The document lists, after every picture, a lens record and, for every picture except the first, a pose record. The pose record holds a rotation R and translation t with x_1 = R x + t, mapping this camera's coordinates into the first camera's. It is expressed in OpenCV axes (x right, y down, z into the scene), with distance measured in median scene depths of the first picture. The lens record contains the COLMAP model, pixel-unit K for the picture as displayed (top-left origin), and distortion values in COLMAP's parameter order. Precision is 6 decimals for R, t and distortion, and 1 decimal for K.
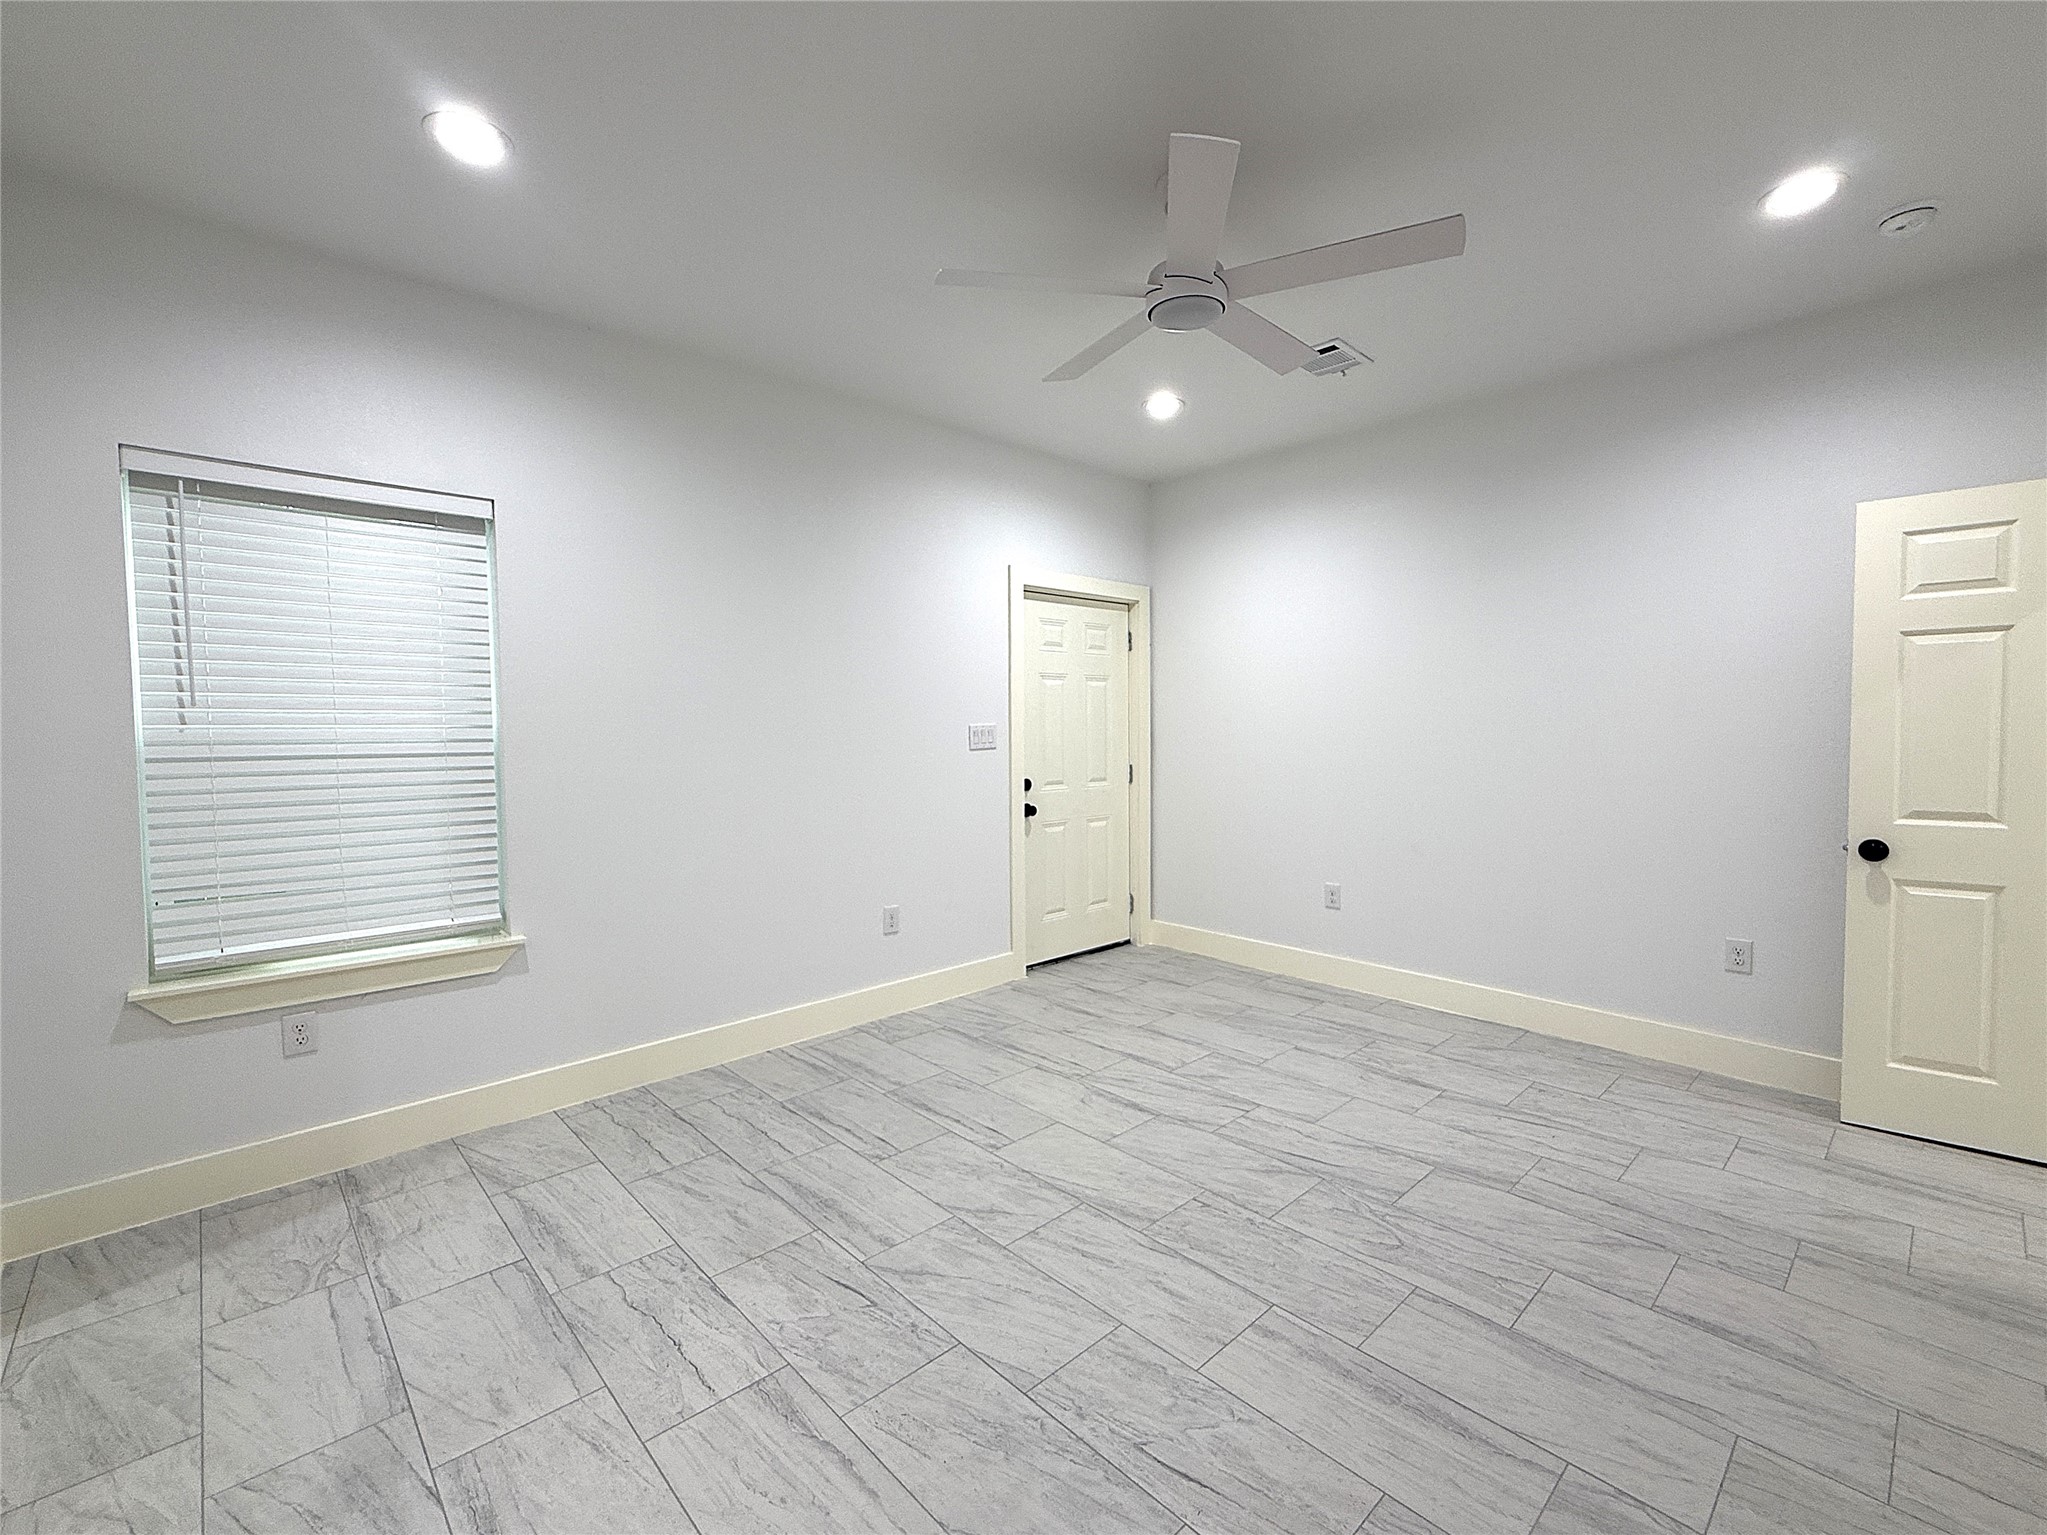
lens RADIAL K [[887.6, 0, 1023.5], [0, 887.6, 767.5], [0, 0, 1]] dist [-0.002066, 0.000284]
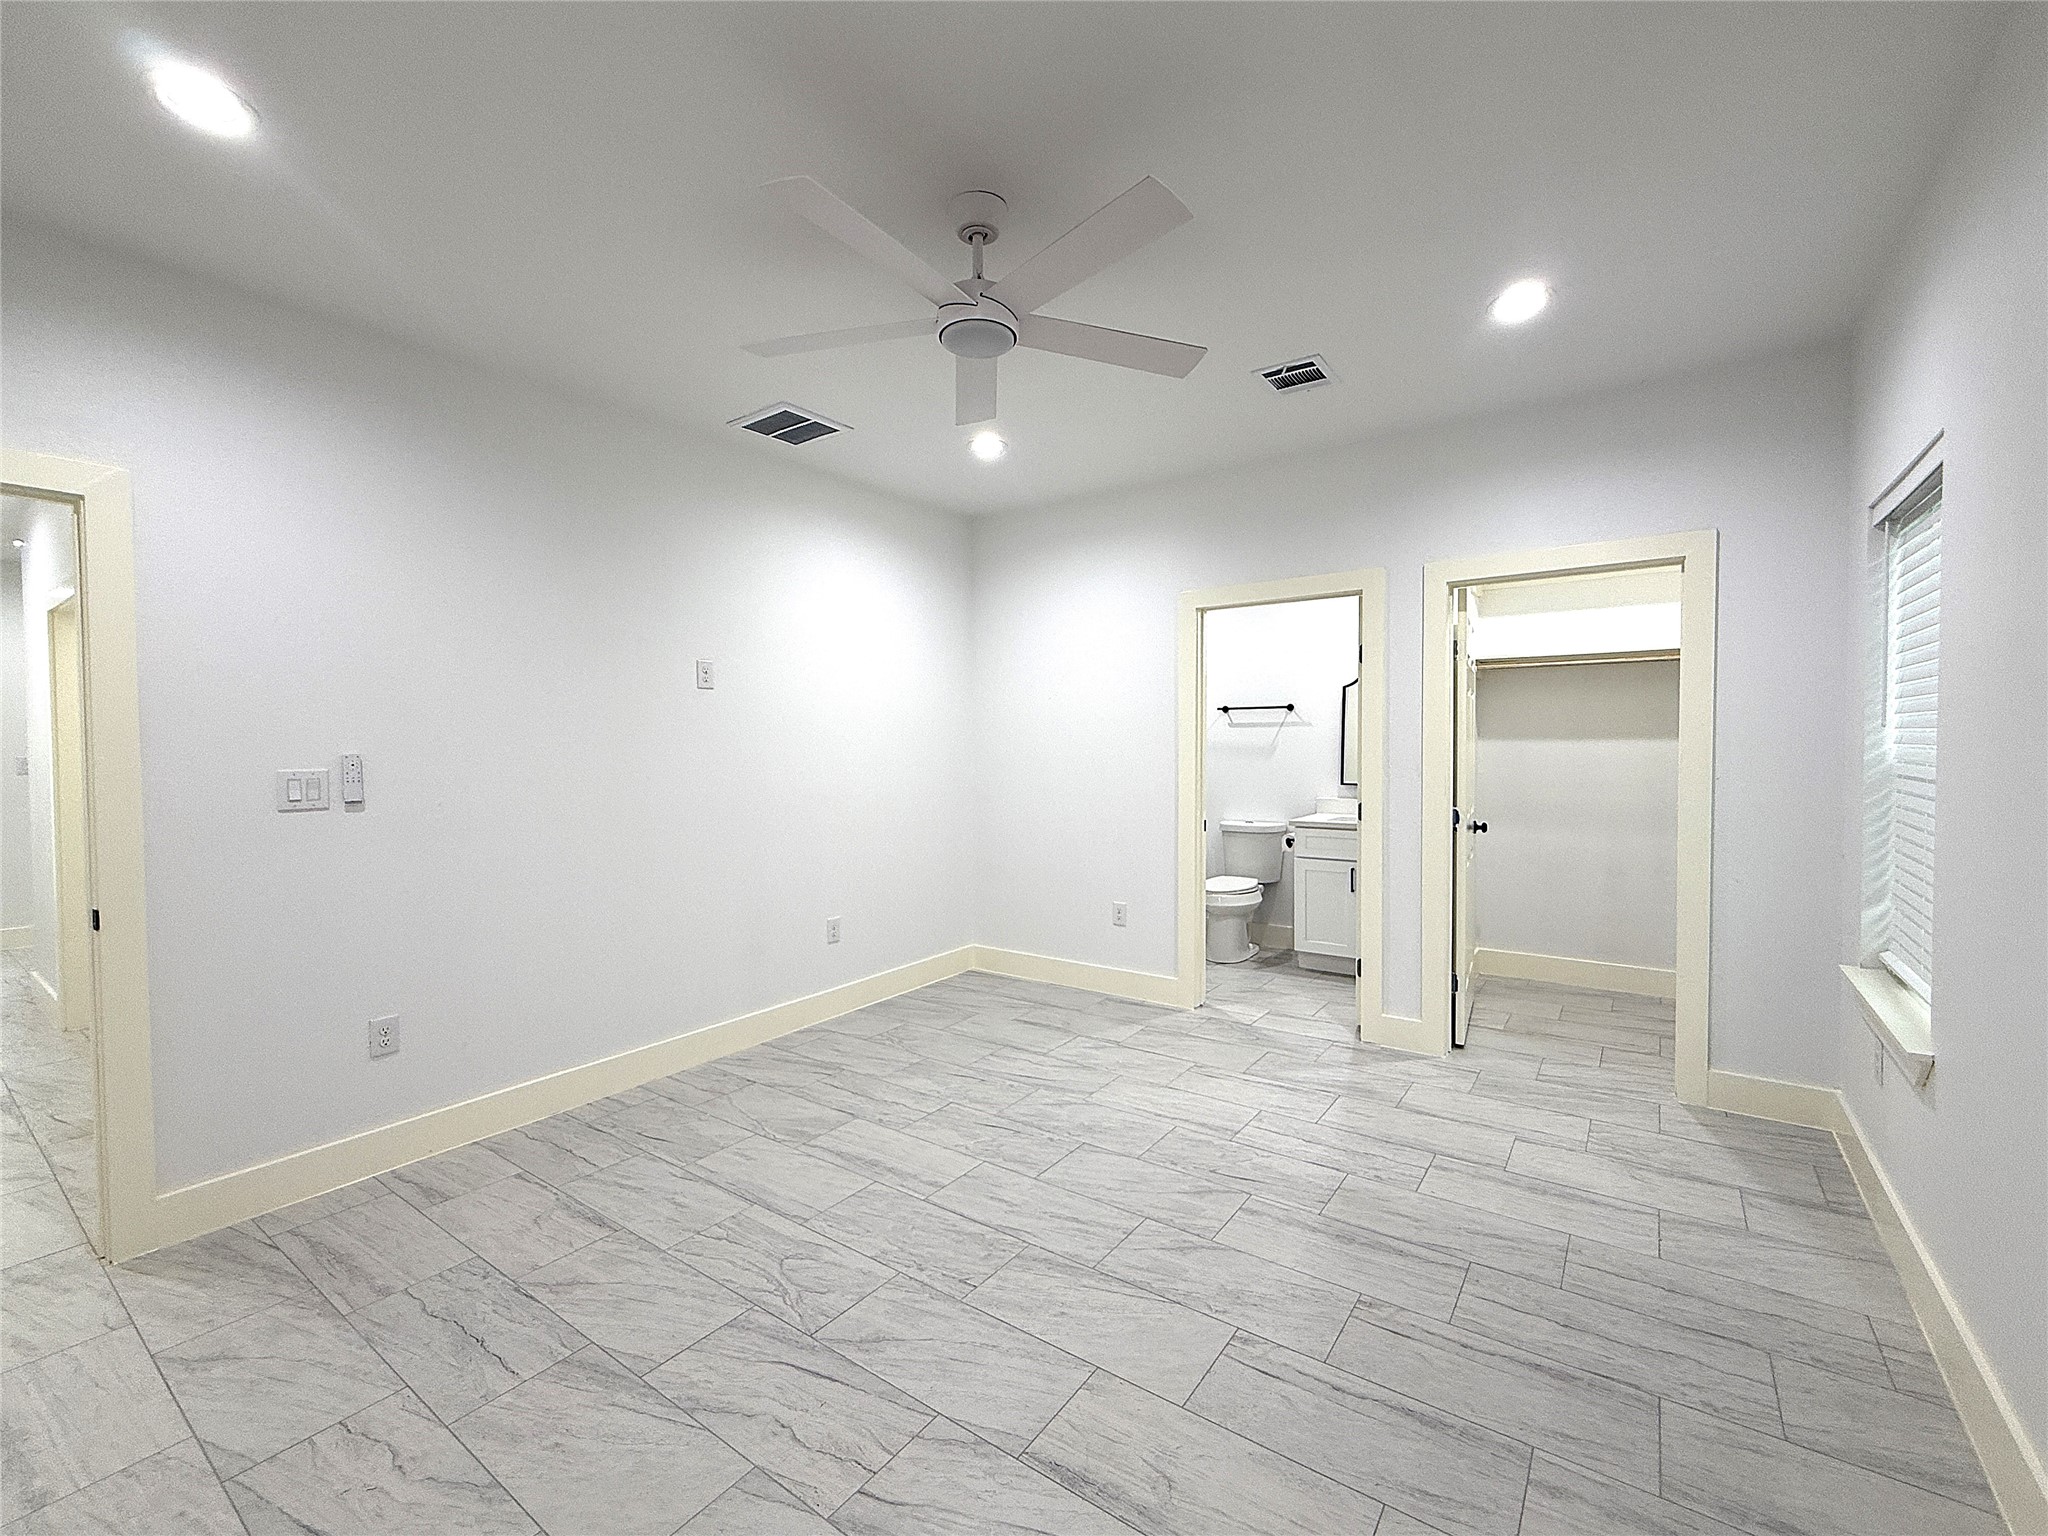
lens RADIAL K [[868.1, 0, 1025.3], [0, 868.1, 769.4], [0, 0, 1]] dist [0.000587, -0.000221]
pose [[-0.980941, 0.020542, -0.193217, 0.275209], [0.005388, 0.996889, 0.078635, -0.096160], [0.194231, 0.076096, -0.978000, 1.666146]]
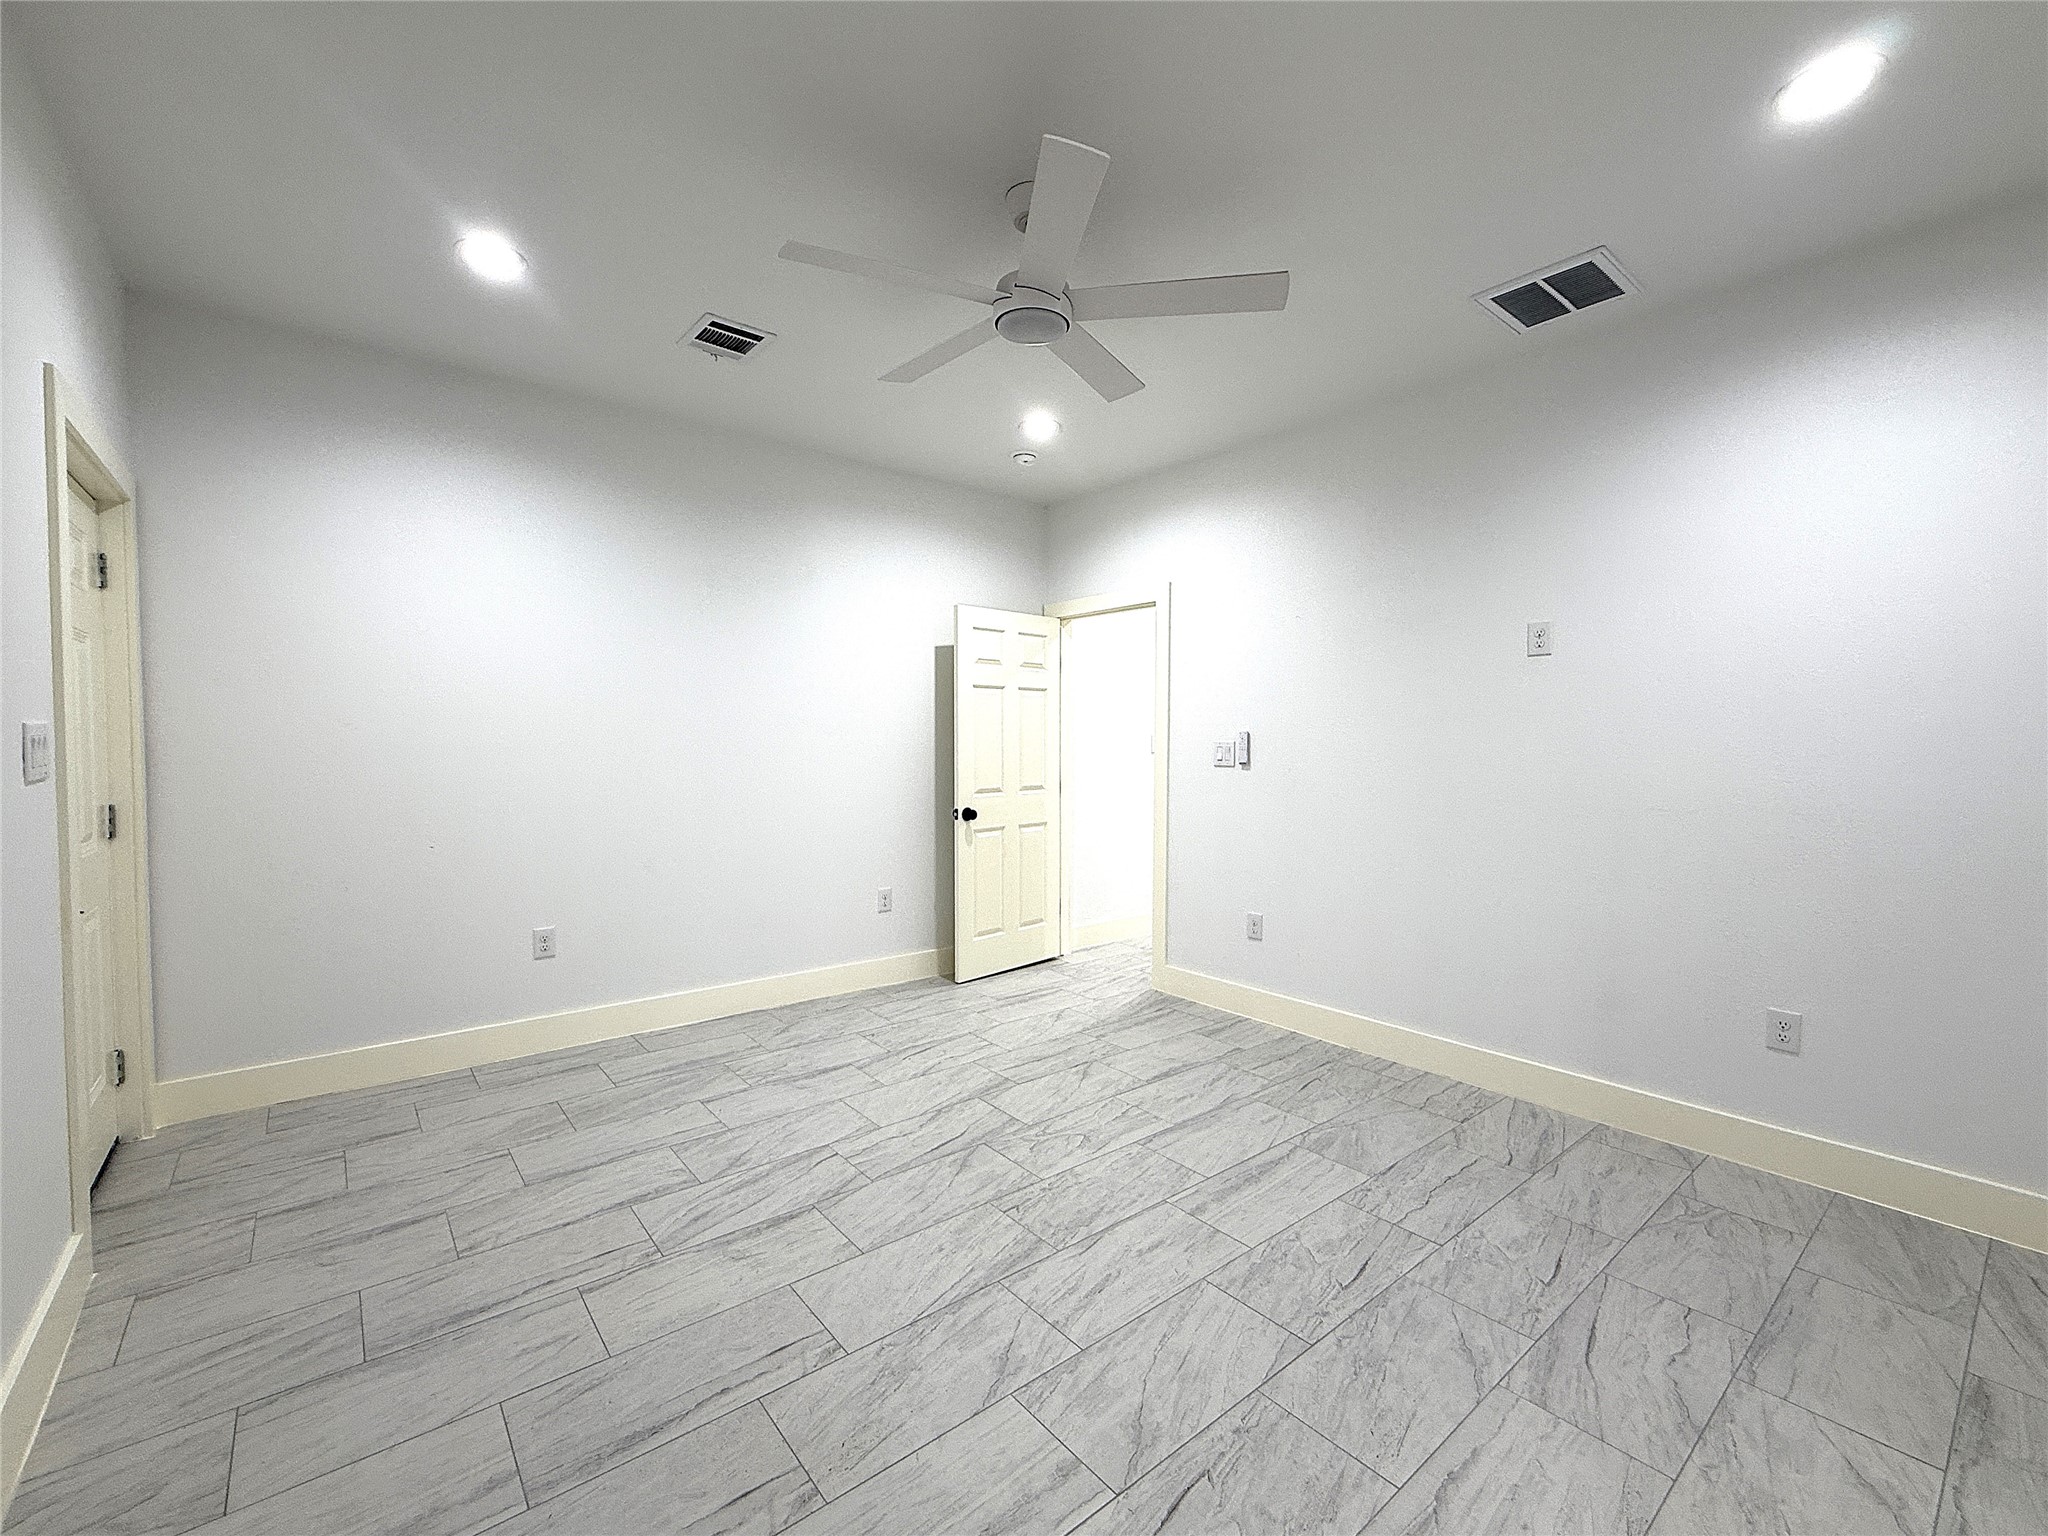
lens RADIAL K [[868.1, 0, 1025.3], [0, 868.1, 769.4], [0, 0, 1]] dist [0.000587, -0.000221]
pose [[0.064206, -0.025645, 0.997607, -0.689978], [0.043431, 0.998794, 0.022880, -0.024318], [-0.996991, 0.041858, 0.065242, 0.812392]]
